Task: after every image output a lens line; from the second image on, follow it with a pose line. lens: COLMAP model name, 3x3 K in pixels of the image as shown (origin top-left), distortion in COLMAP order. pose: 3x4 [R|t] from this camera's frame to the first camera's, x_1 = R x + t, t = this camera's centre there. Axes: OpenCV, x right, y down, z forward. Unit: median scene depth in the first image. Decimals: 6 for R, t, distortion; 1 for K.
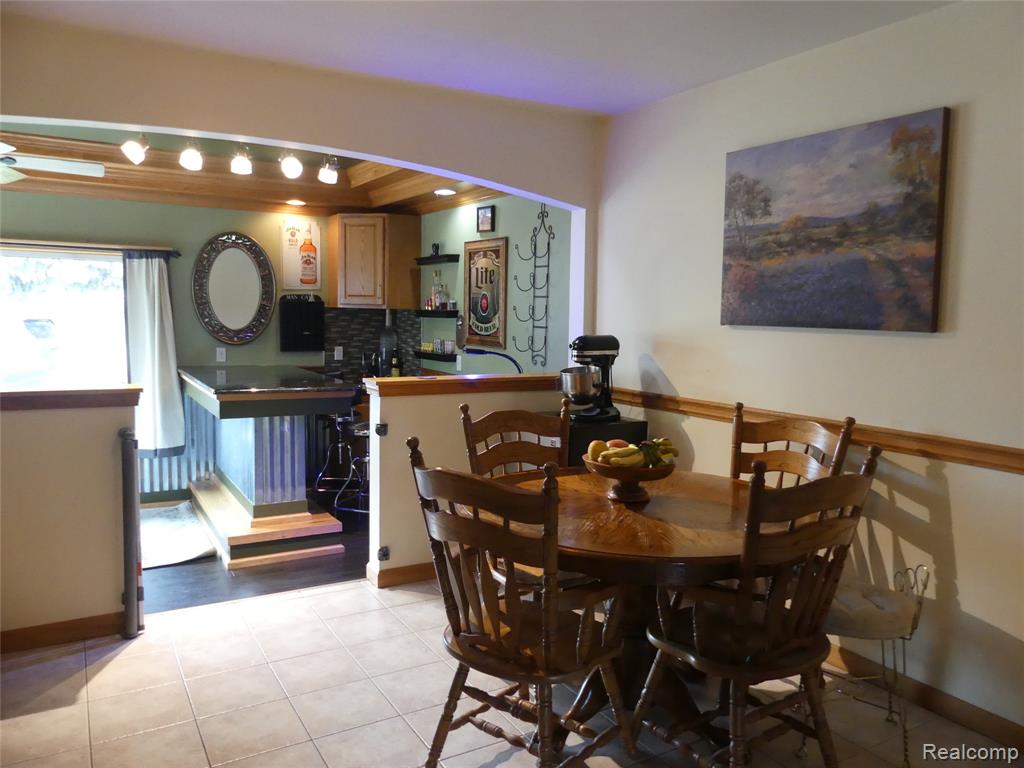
lens RADIAL K [[768.4, 0, 518.9], [0, 768.4, 387.0], [0, 0, 1]] dist [-0.049081, 0.013244]
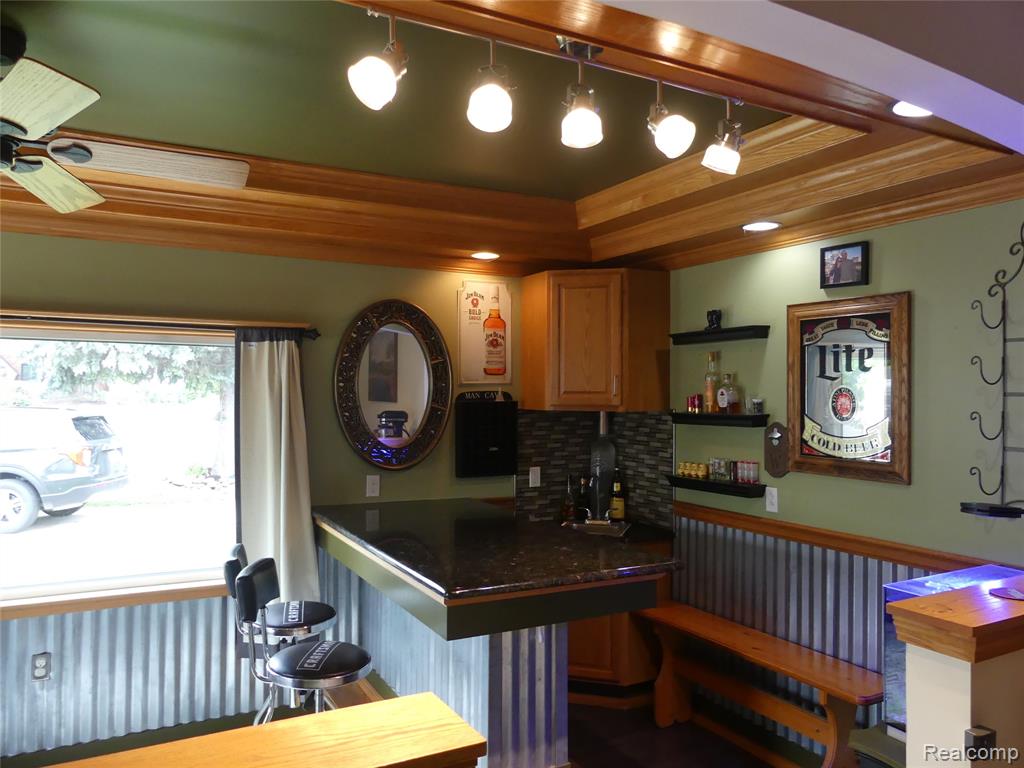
lens RADIAL K [[768.4, 0, 507.5], [0, 768.4, 375.9], [0, 0, 1]] dist [-0.049081, 0.013244]
pose [[0.998370, -0.019075, -0.053788, -0.238311], [0.012402, 0.992482, -0.121762, -0.054257], [0.055706, 0.120897, 0.991101, 0.345640]]
